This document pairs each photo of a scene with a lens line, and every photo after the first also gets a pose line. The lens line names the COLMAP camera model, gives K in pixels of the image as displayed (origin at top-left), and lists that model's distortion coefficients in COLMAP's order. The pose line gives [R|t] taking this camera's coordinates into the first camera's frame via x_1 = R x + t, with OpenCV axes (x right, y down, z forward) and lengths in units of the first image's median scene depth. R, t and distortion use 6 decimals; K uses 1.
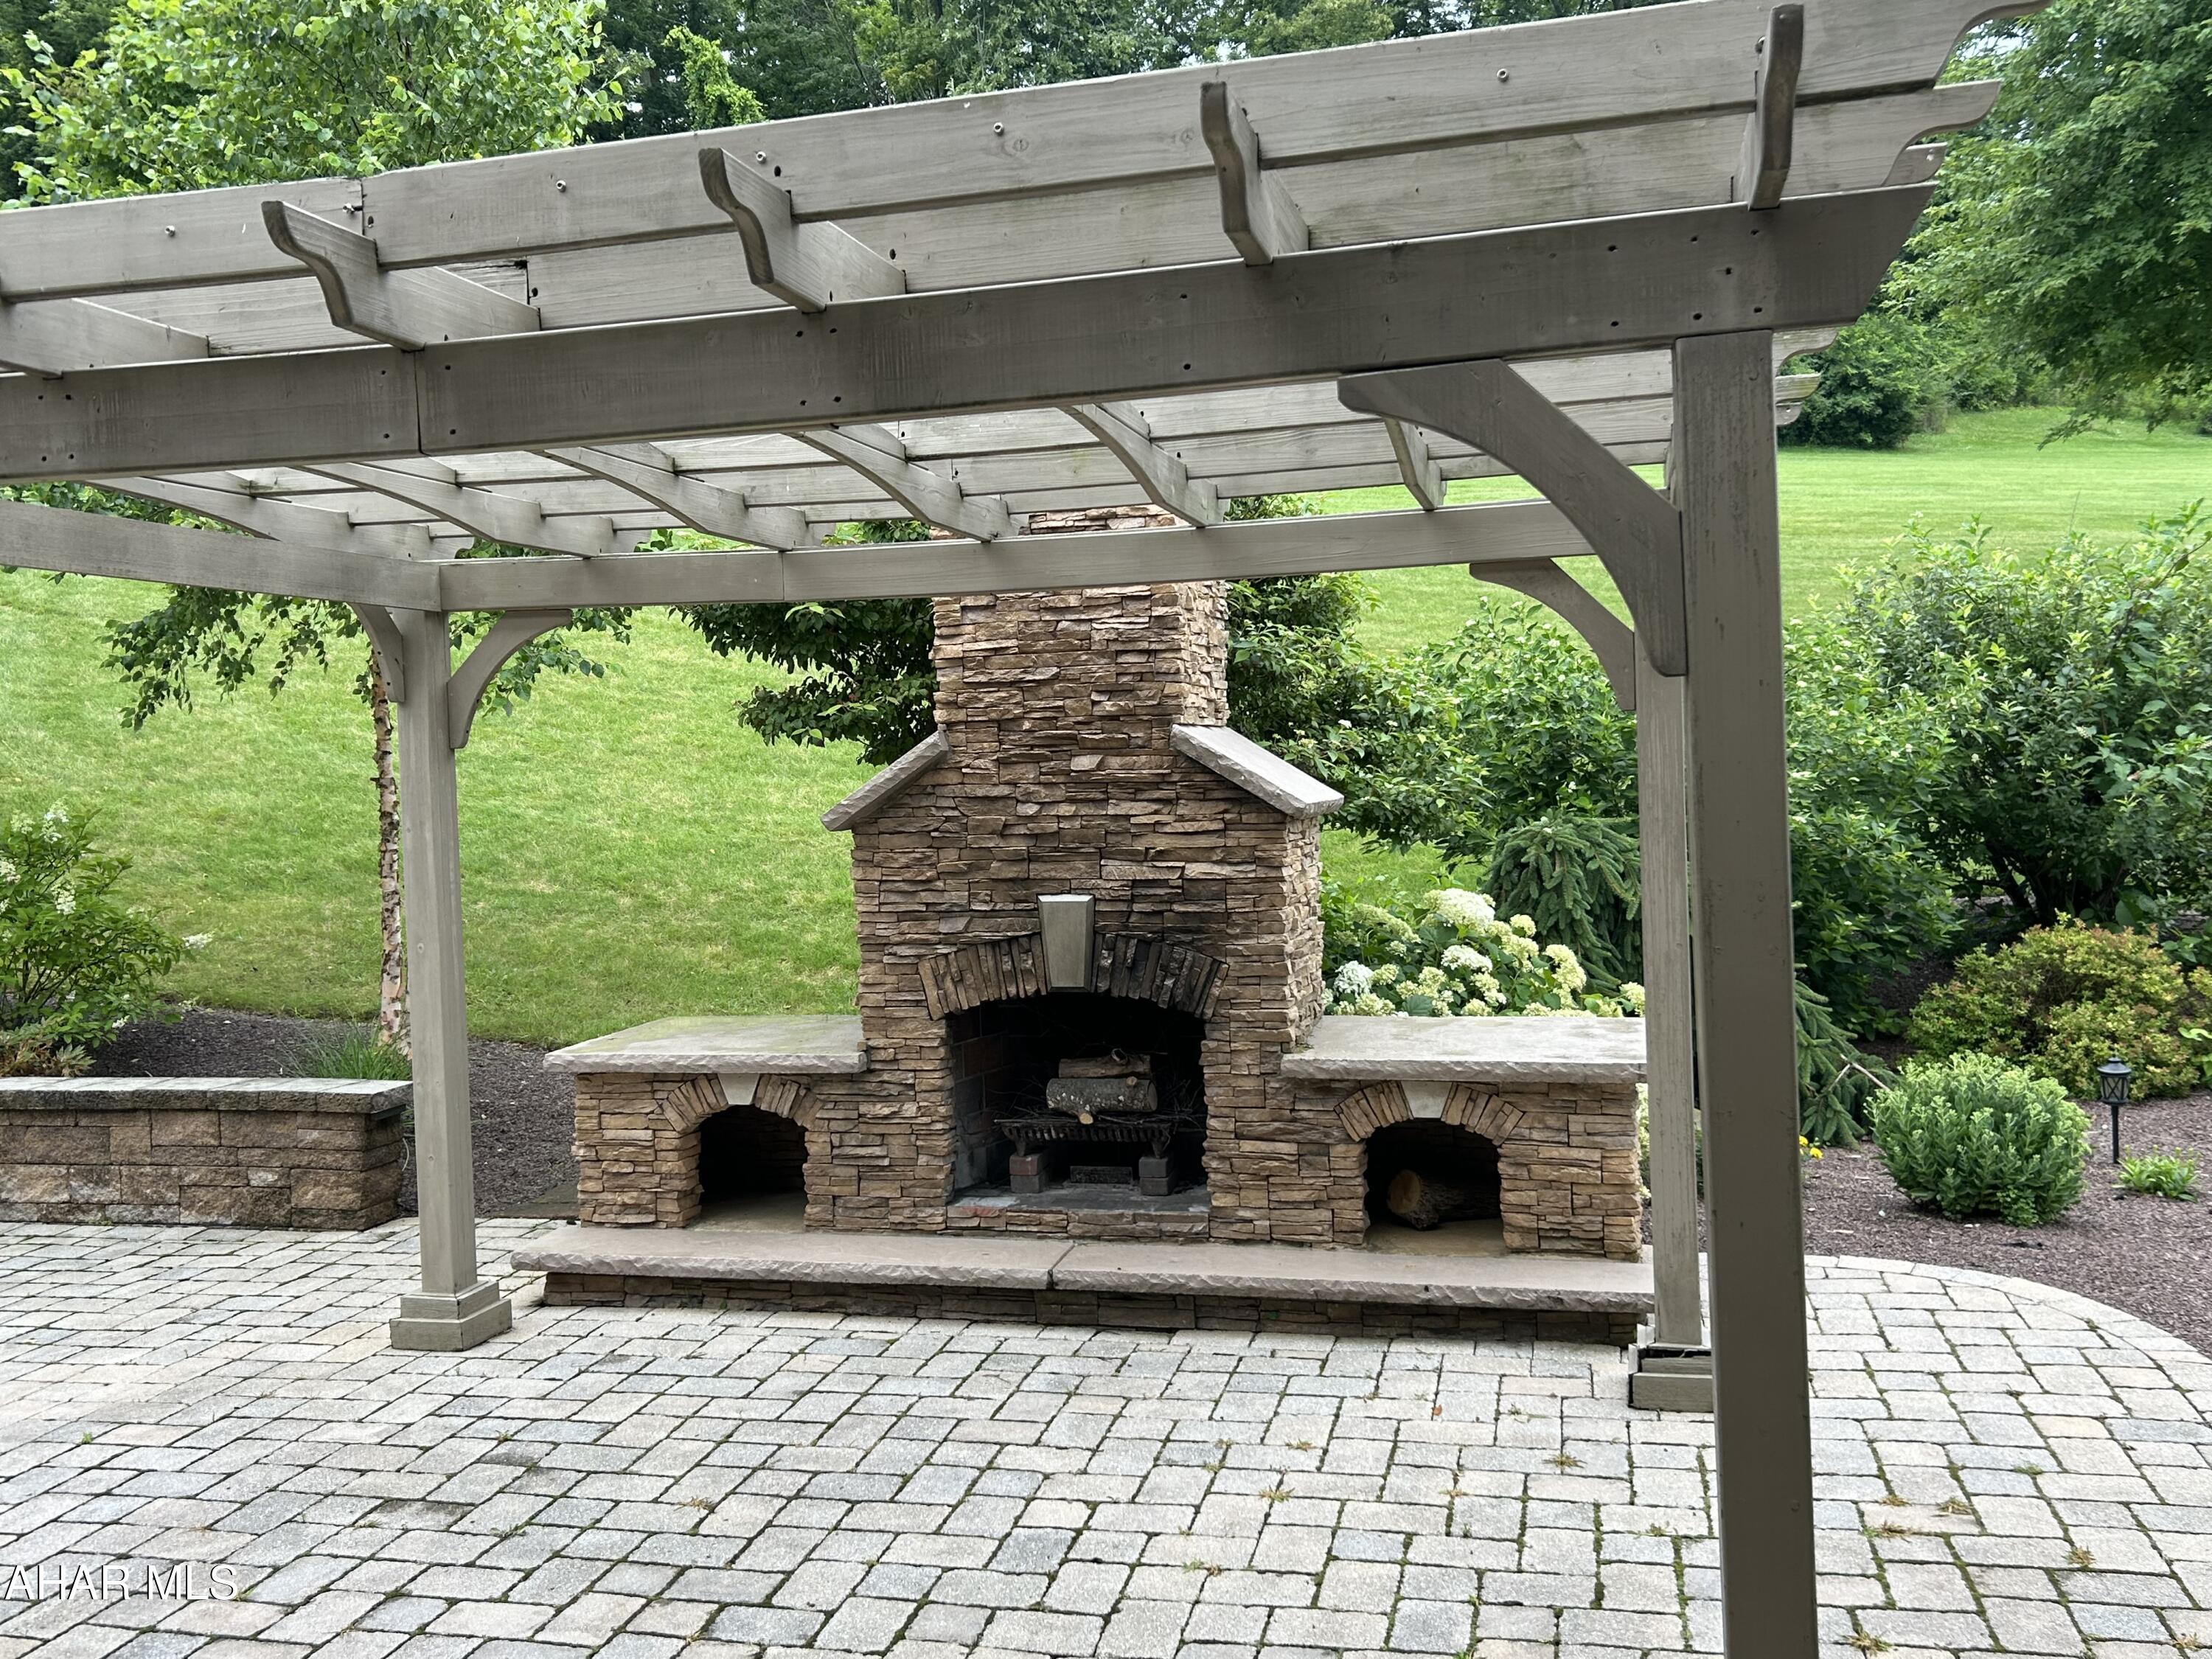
lens RADIAL K [[1994.7, 0, 1104.7], [0, 1994.7, 827.0], [0, 0, 1]] dist [-0.000377, -0.000058]
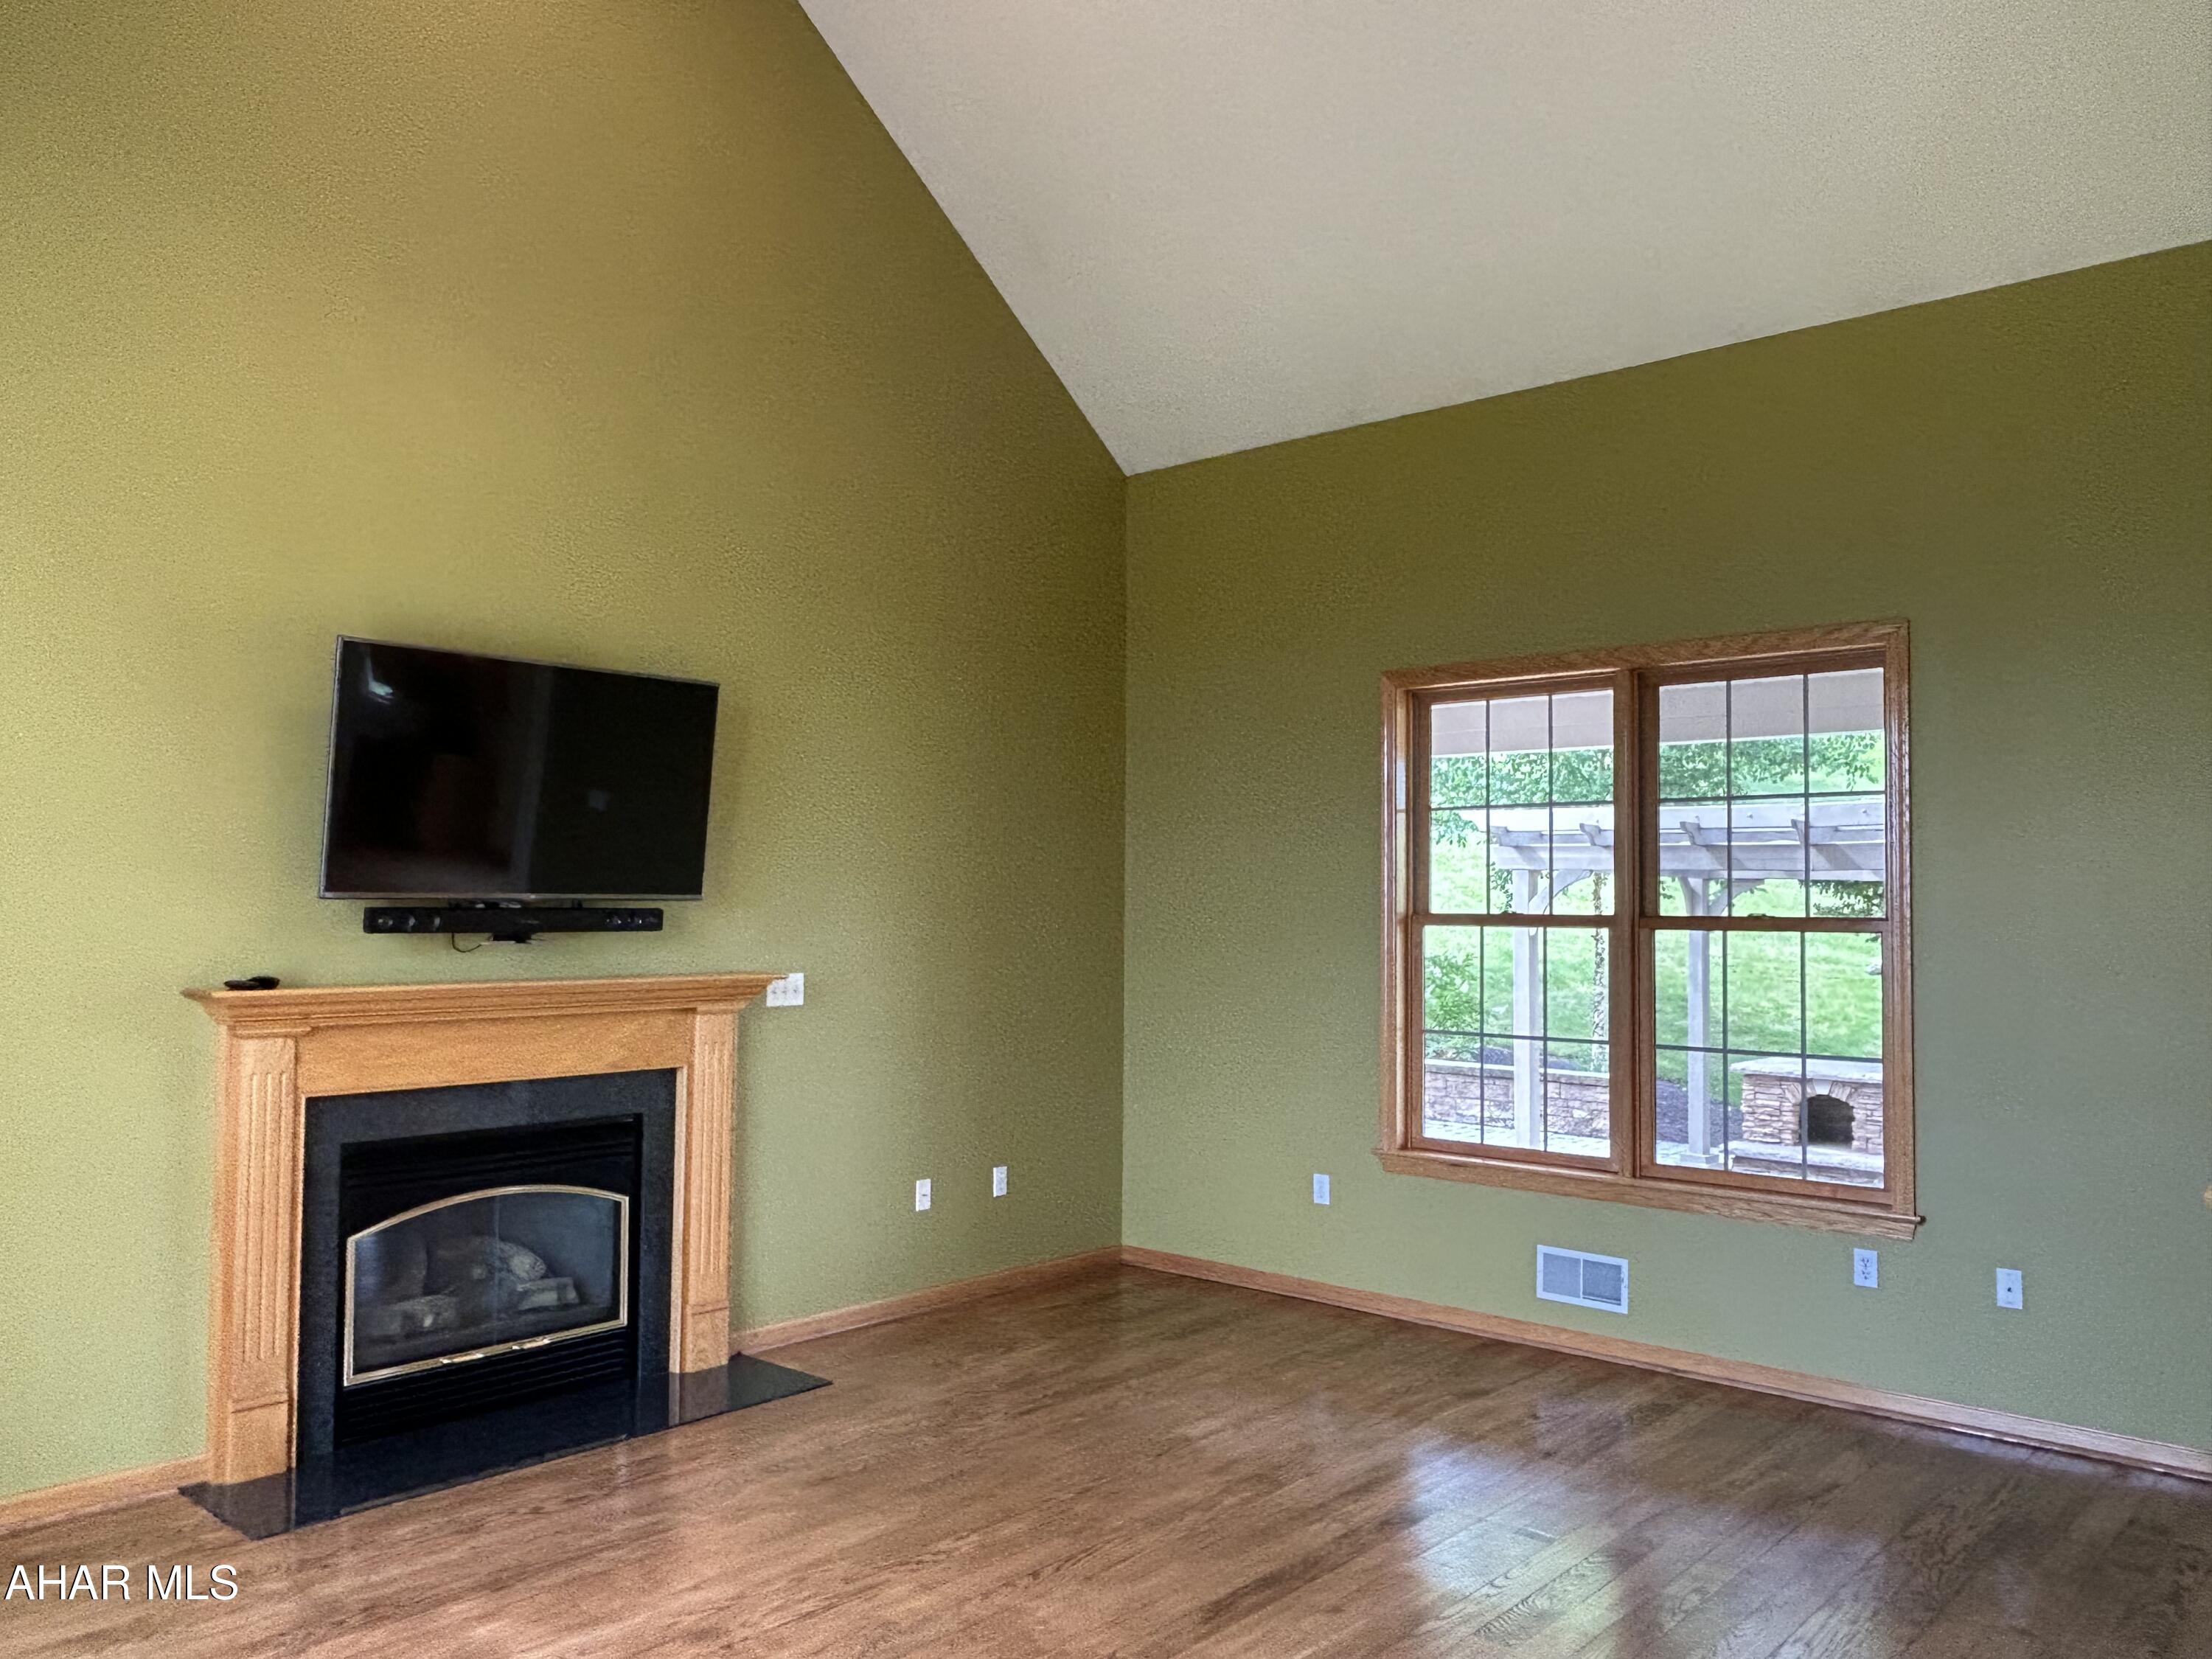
lens RADIAL K [[1638.4, 0, 1109.1], [0, 1638.4, 831.5], [0, 0, 1]] dist [-0.015584, -0.001345]
pose [[0.879993, 0.021855, -0.474484, -0.021628], [-0.059801, 0.996090, -0.065030, 0.010876], [0.471208, 0.085601, 0.877859, -1.037814]]
